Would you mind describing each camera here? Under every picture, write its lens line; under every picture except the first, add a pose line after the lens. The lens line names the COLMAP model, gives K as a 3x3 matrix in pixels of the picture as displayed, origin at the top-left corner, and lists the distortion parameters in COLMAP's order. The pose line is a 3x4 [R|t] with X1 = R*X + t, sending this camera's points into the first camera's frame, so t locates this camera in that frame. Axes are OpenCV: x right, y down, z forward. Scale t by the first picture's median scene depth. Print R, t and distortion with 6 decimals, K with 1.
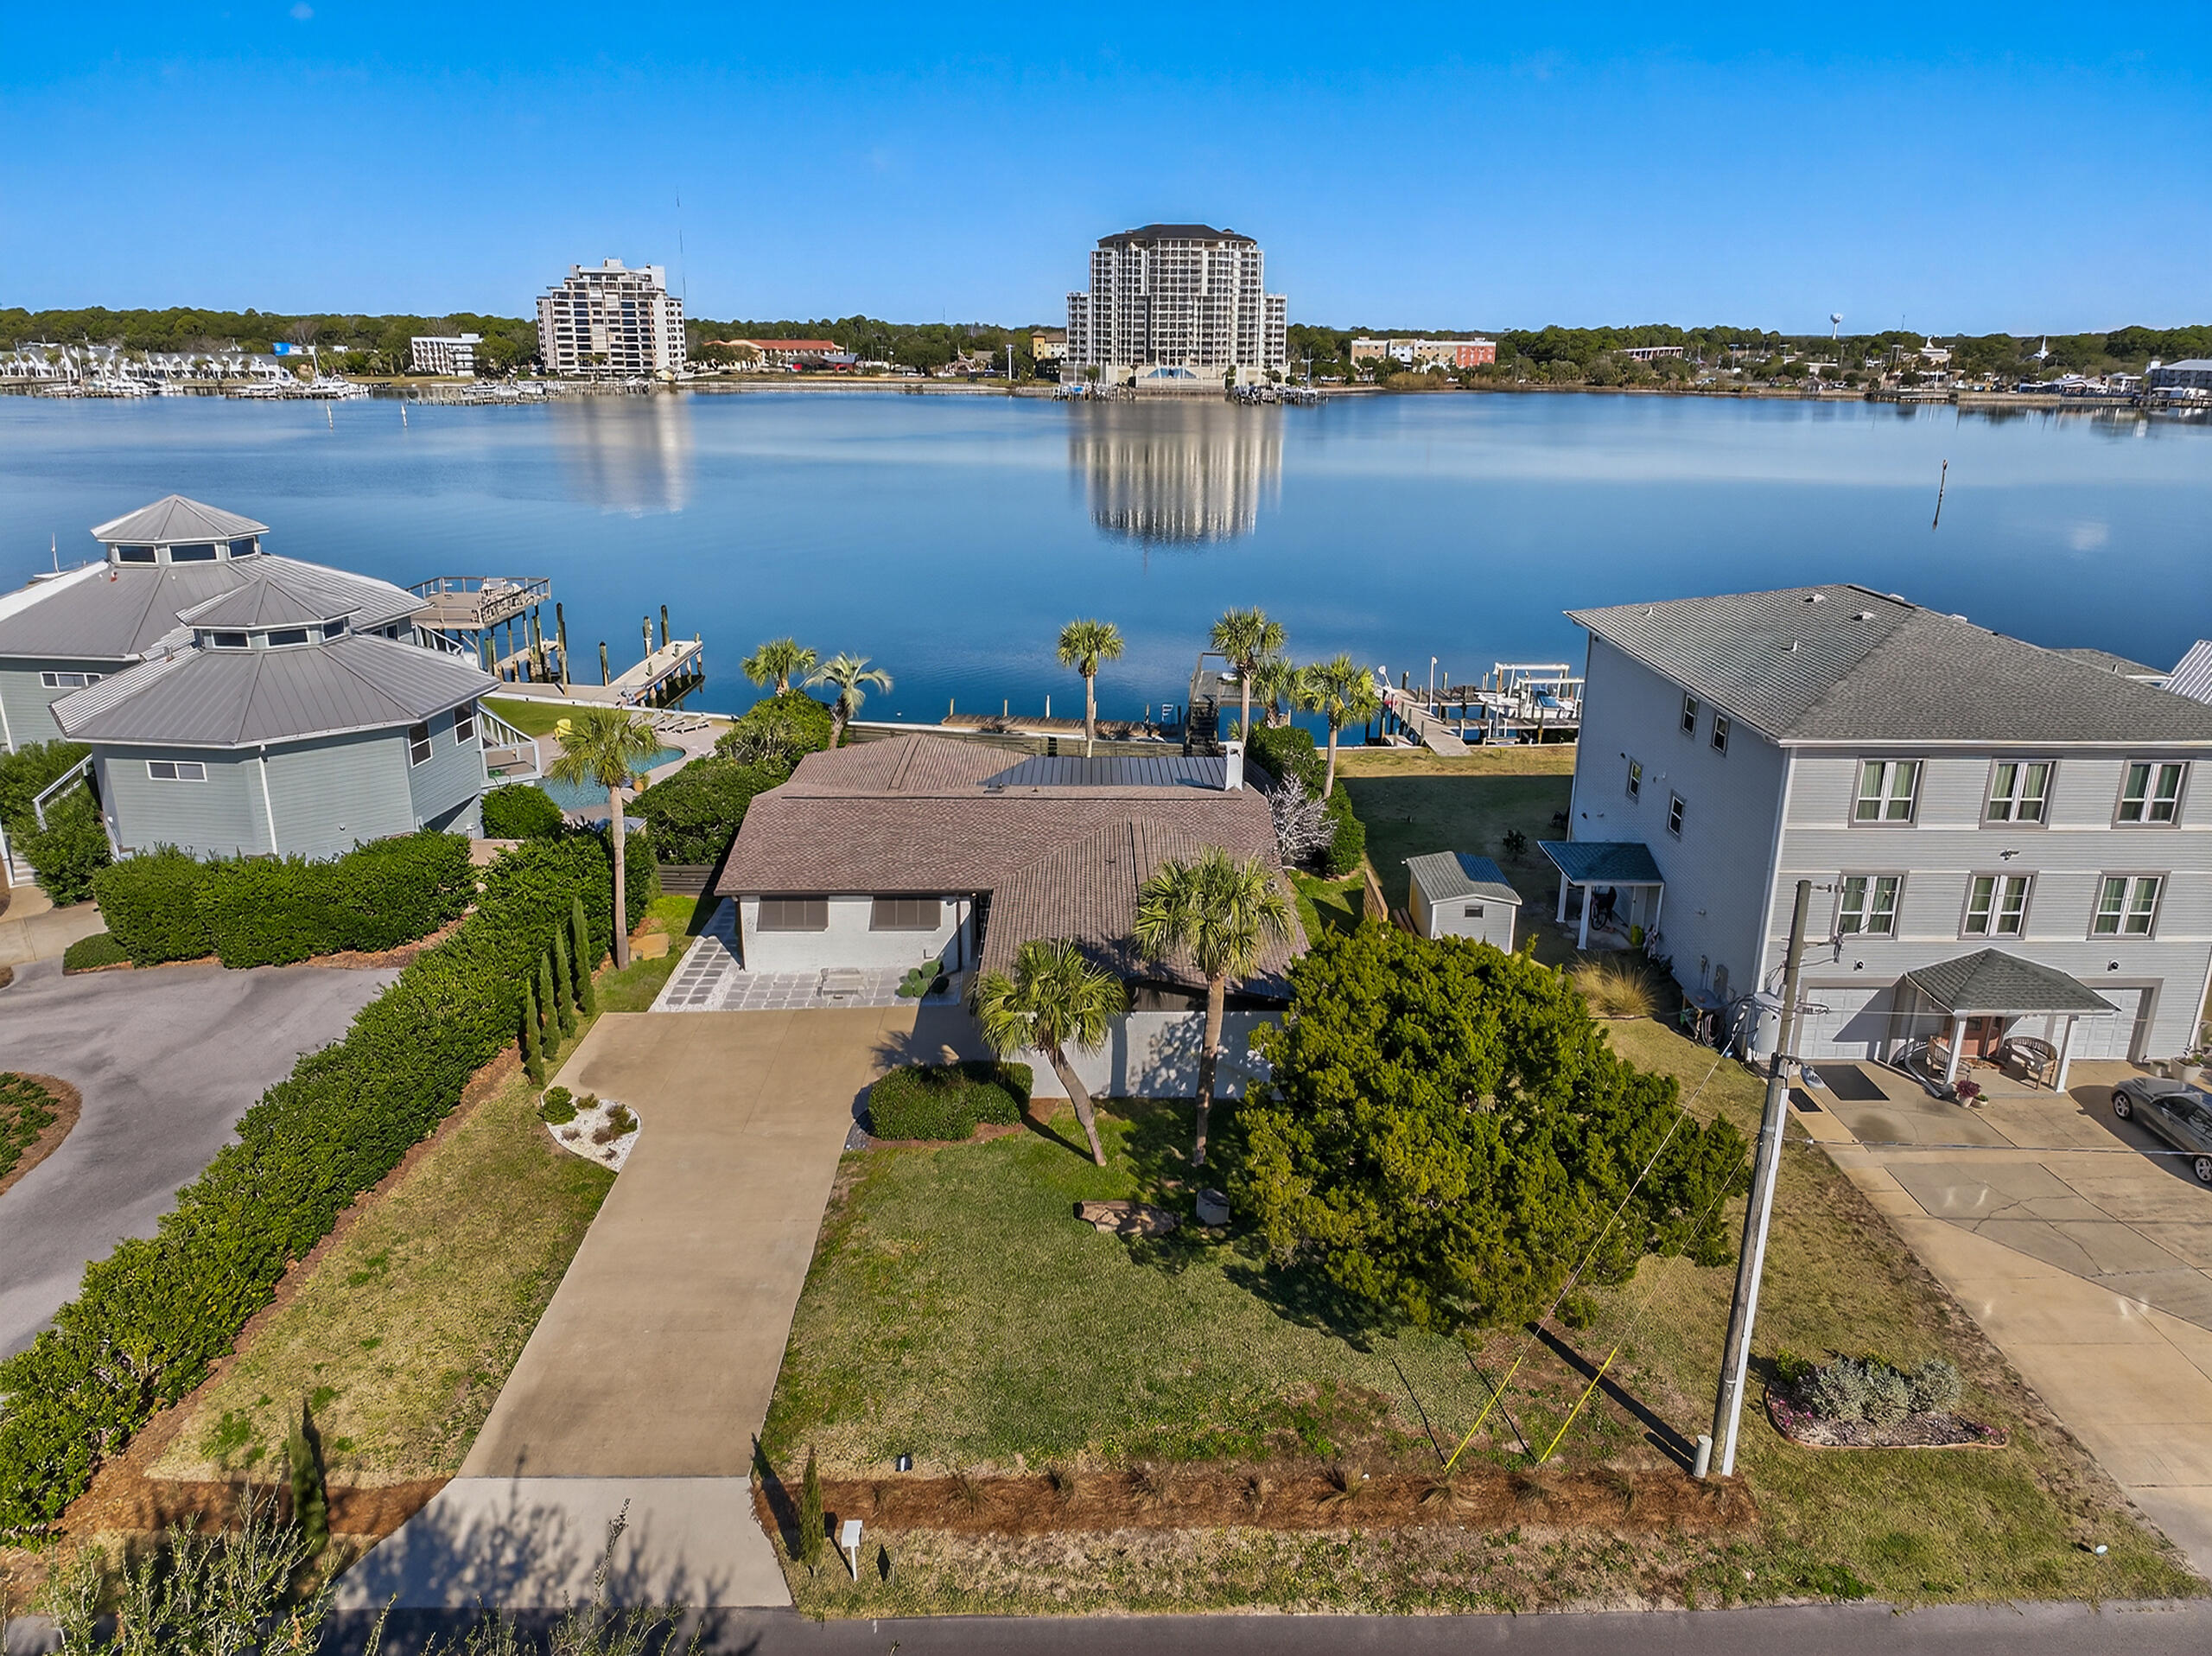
lens RADIAL K [[1512.0, 0, 1118.1], [0, 1512.0, 822.7], [0, 0, 1]] dist [-0.005341, 0.004266]
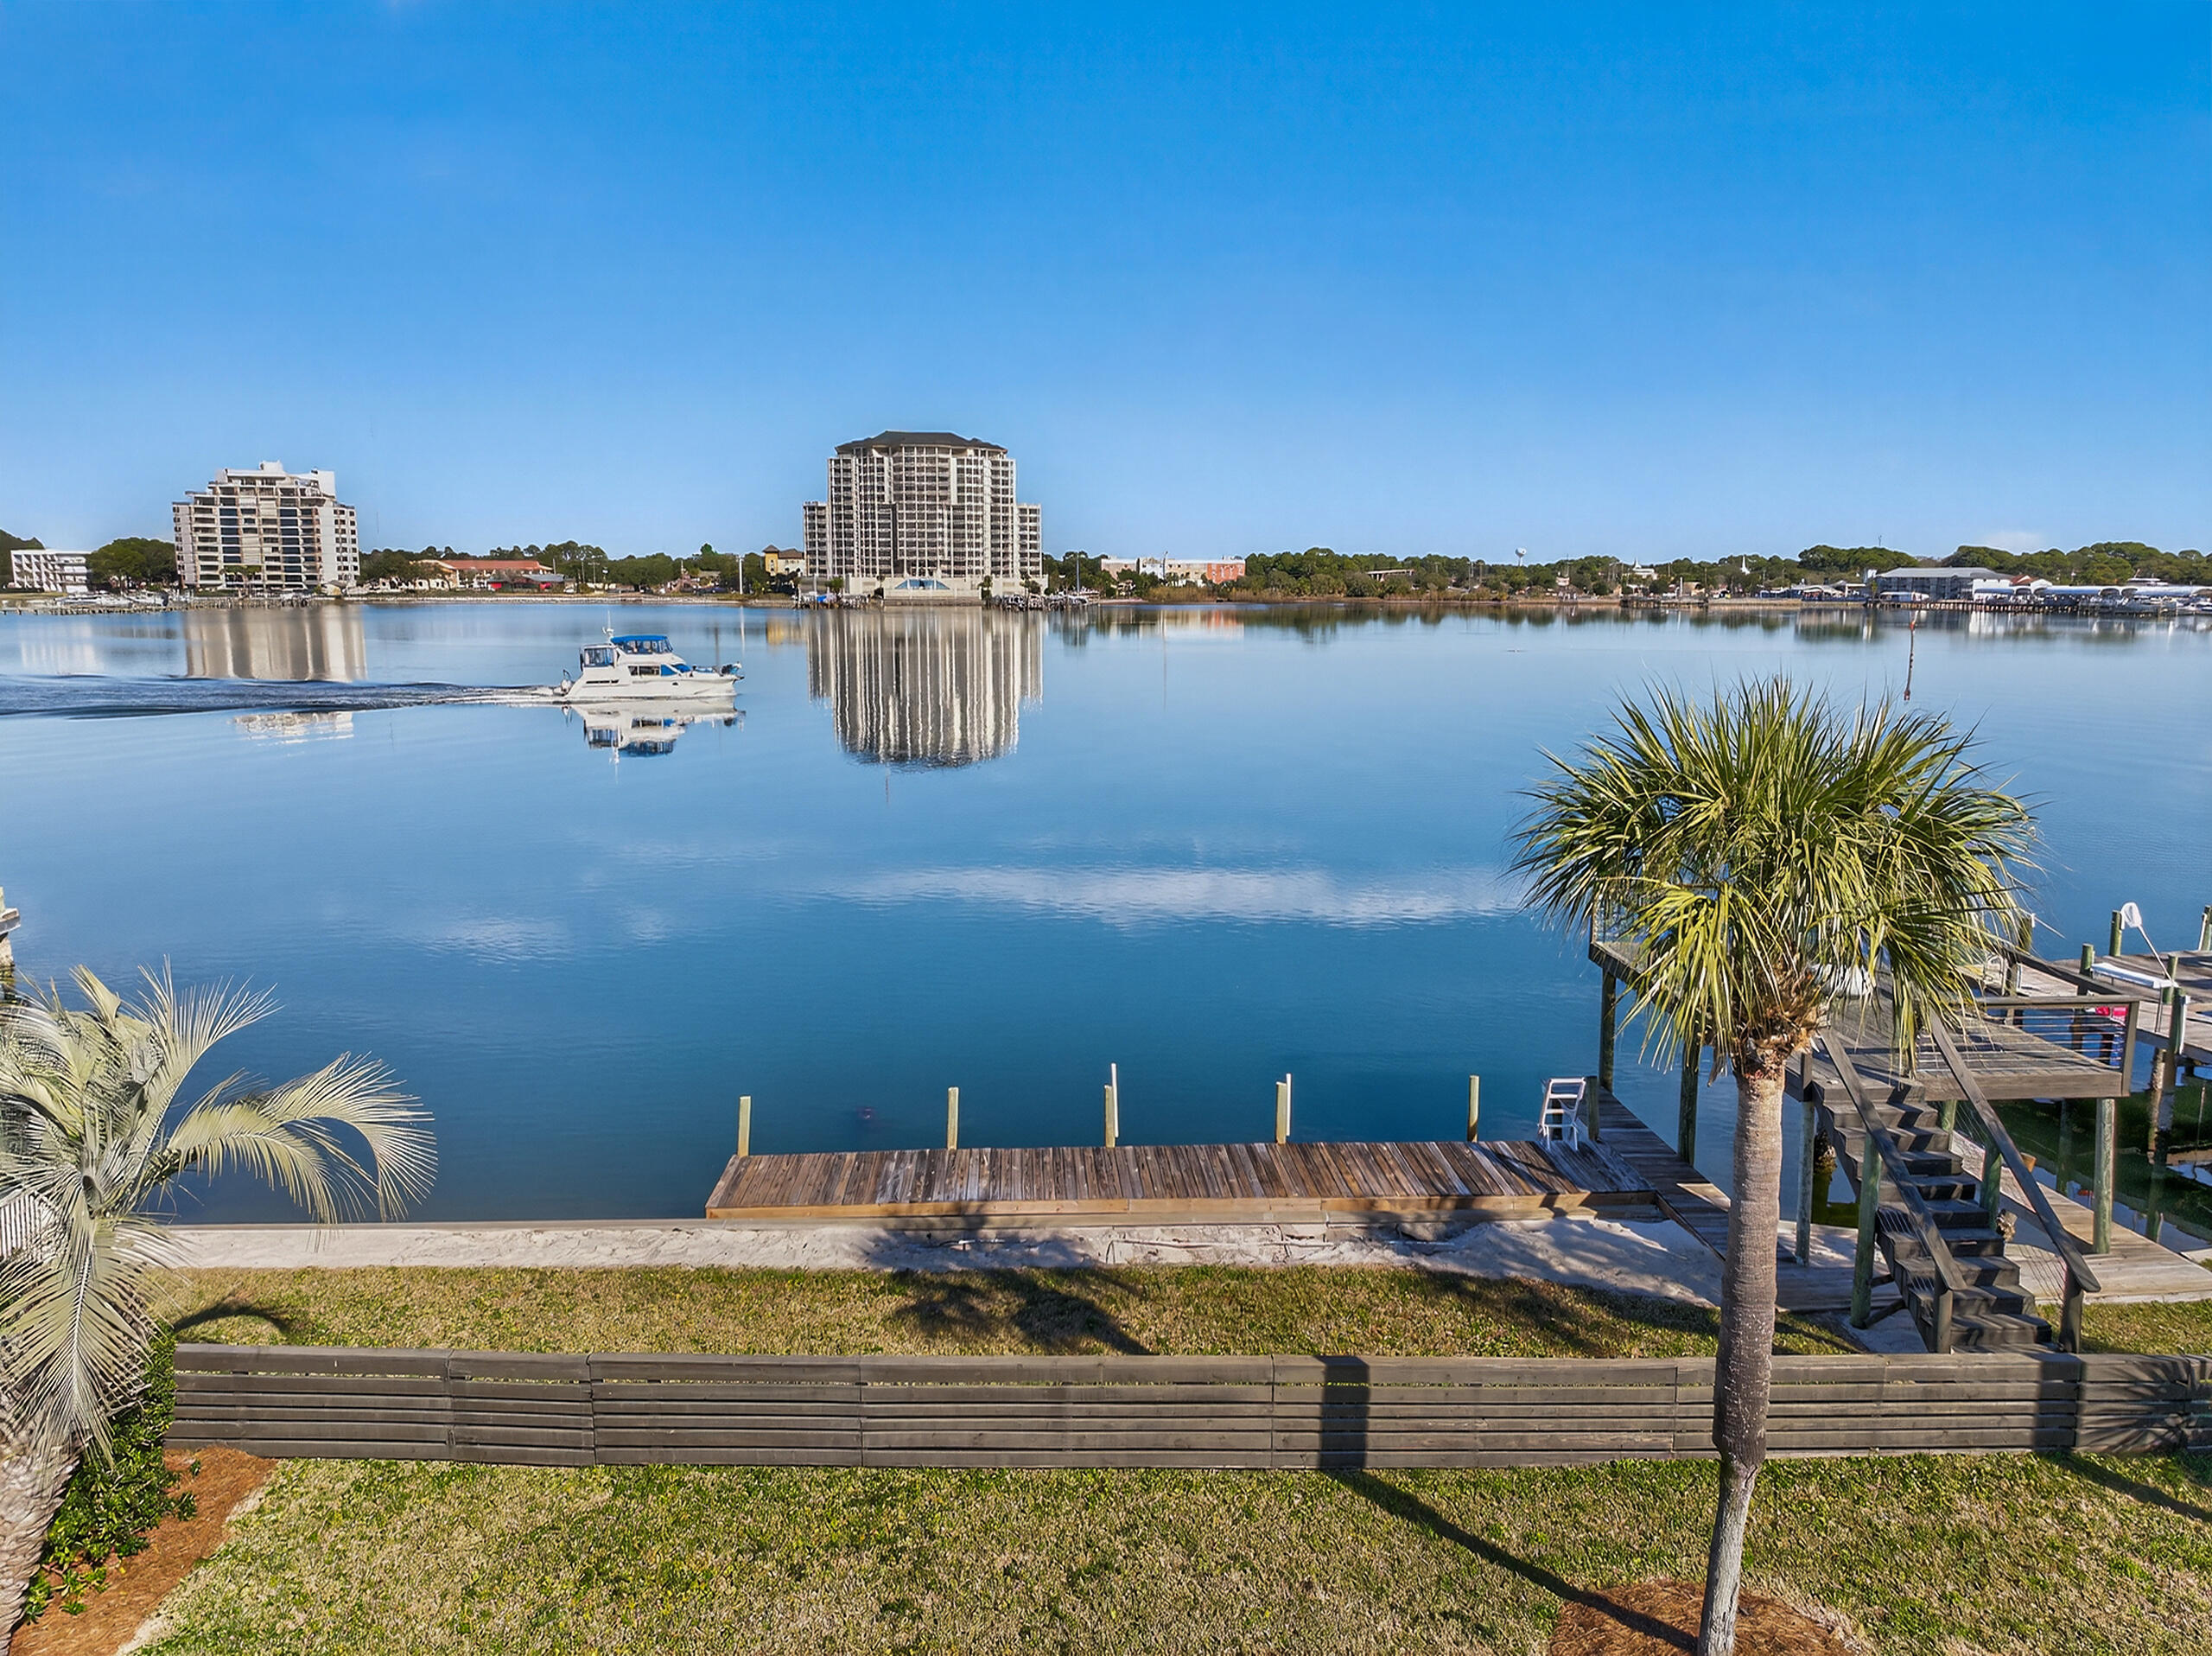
lens RADIAL K [[1512.0, 0, 1115.3], [0, 1512.0, 817.3], [0, 0, 1]] dist [-0.005341, 0.004266]
pose [[0.984267, -0.032183, 0.173733, -0.013251], [0.058645, 0.987035, -0.149406, -0.012752], [-0.166672, 0.157244, 0.973393, 0.106212]]
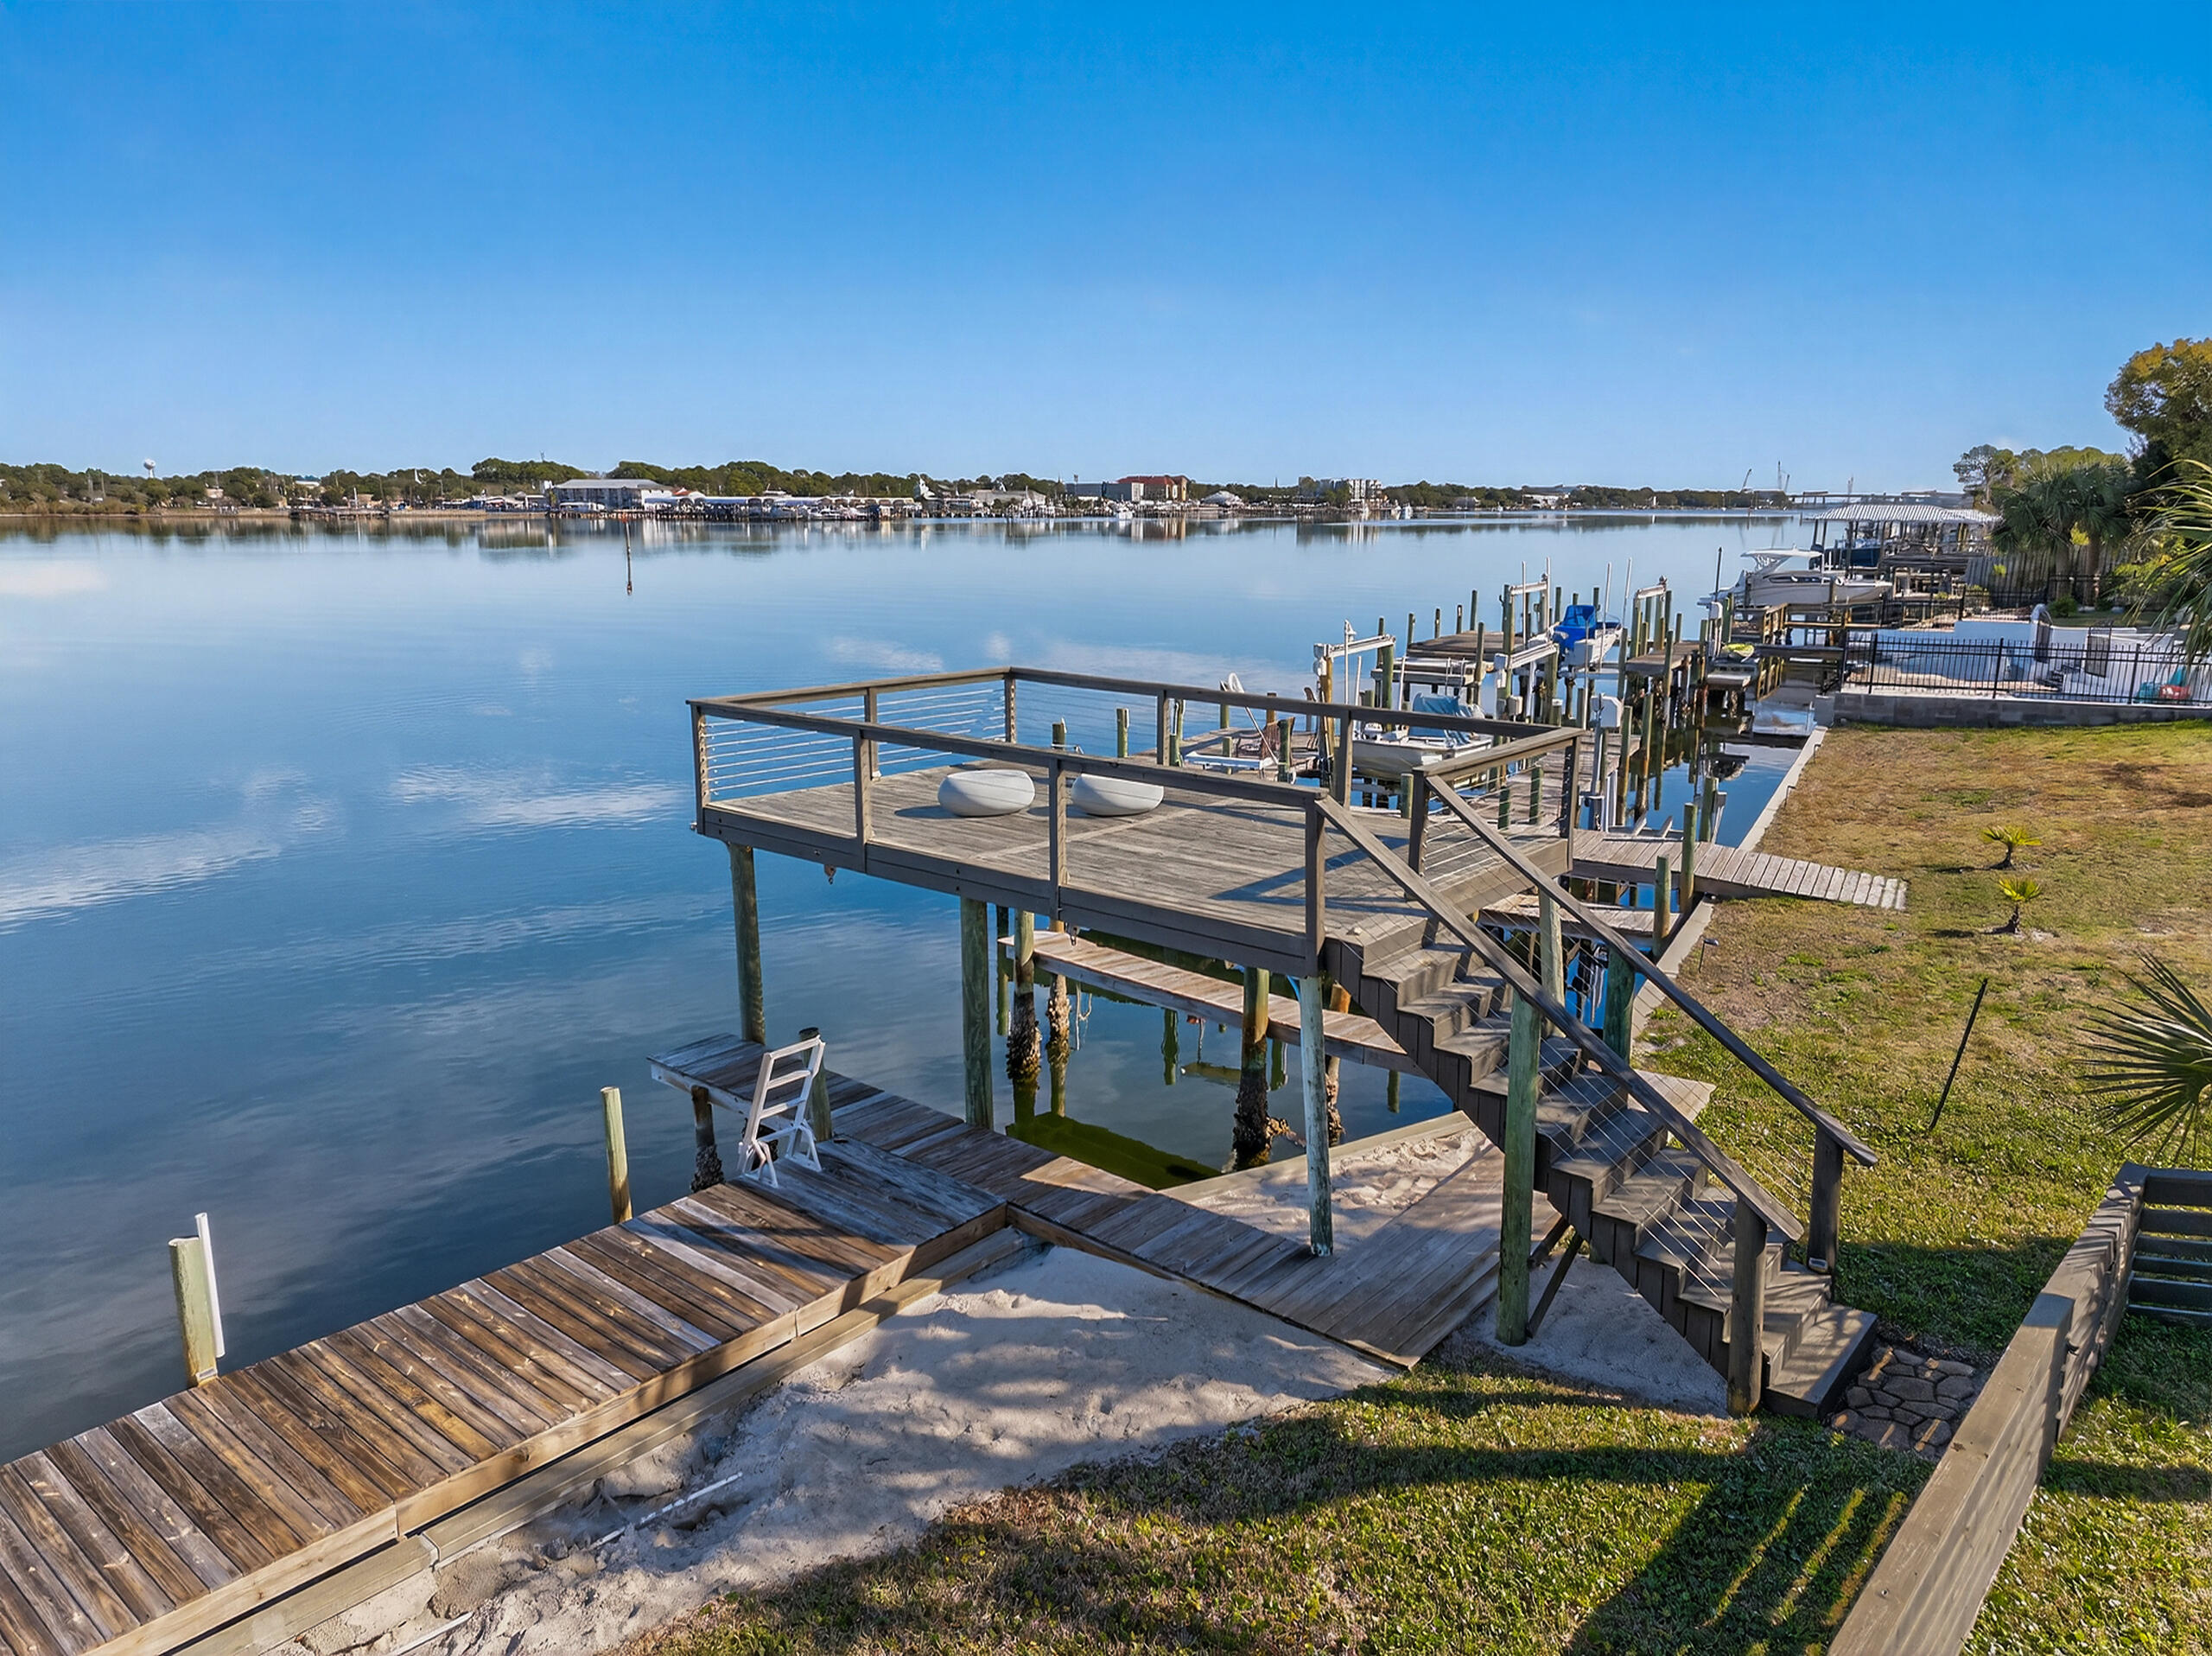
lens RADIAL K [[1512.0, 0, 1109.9], [0, 1512.0, 828.7], [0, 0, 1]] dist [-0.005341, 0.004266]
pose [[0.547143, -0.182122, 0.816986, -0.009121], [0.257507, 0.965331, 0.042736, -0.013812], [-0.796445, 0.186997, 0.575071, 0.127254]]
